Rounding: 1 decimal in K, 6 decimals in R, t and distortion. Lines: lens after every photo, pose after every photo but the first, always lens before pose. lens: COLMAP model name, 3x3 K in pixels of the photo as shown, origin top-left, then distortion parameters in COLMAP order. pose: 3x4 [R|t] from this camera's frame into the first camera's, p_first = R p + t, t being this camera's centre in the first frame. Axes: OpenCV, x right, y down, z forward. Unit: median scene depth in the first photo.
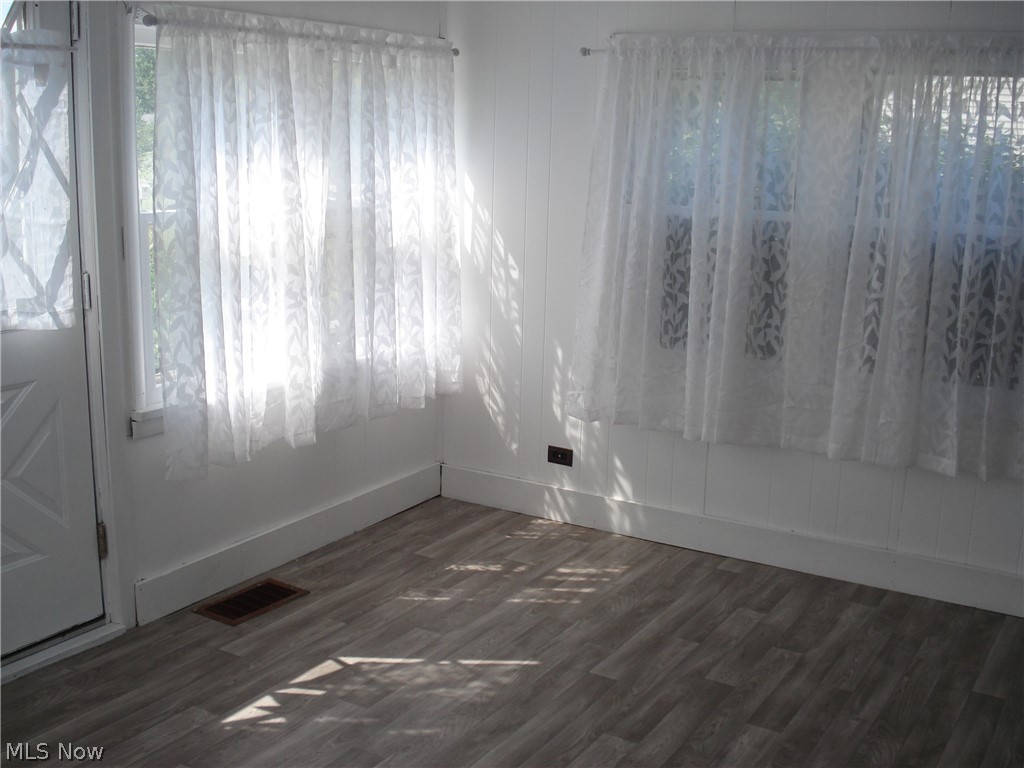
lens RADIAL K [[1165.4, 0, 512.0], [0, 1165.4, 384.0], [0, 0, 1]] dist [-0.057542, -0.176759]
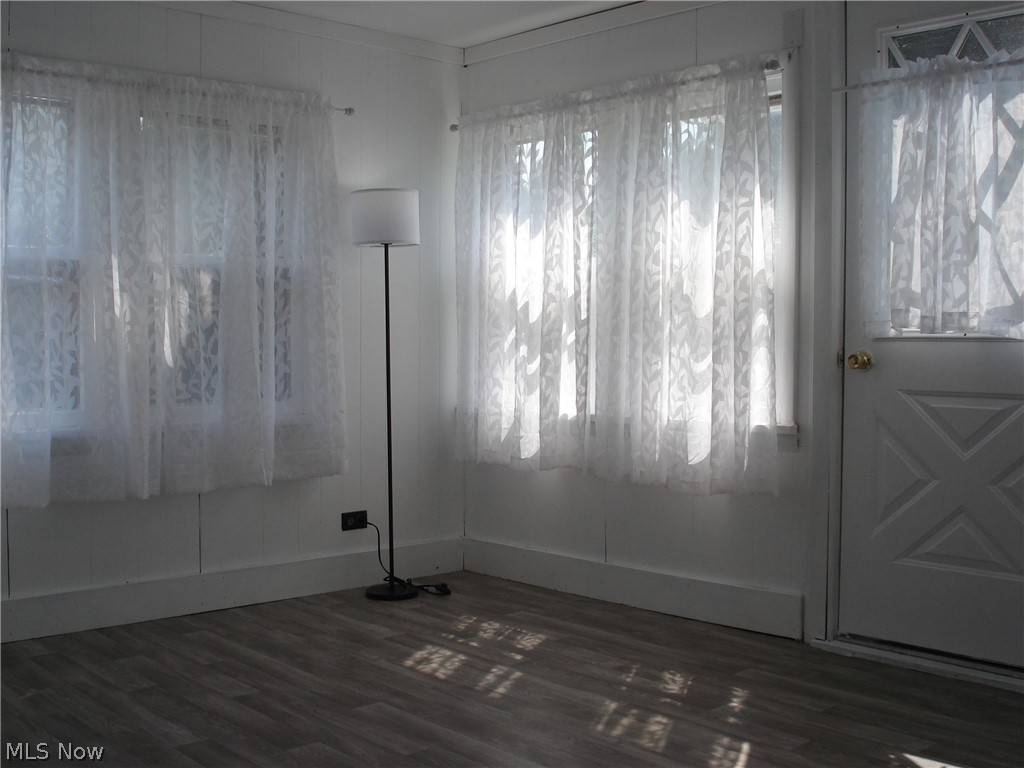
lens RADIAL K [[1165.4, 0, 512.0], [0, 1165.4, 384.0], [0, 0, 1]] dist [-0.057542, -0.176759]
pose [[-0.288684, 0.017721, -0.957261, 0.921366], [-0.203716, 0.975797, 0.079499, -0.125760], [0.935501, 0.217959, -0.278087, 1.325594]]
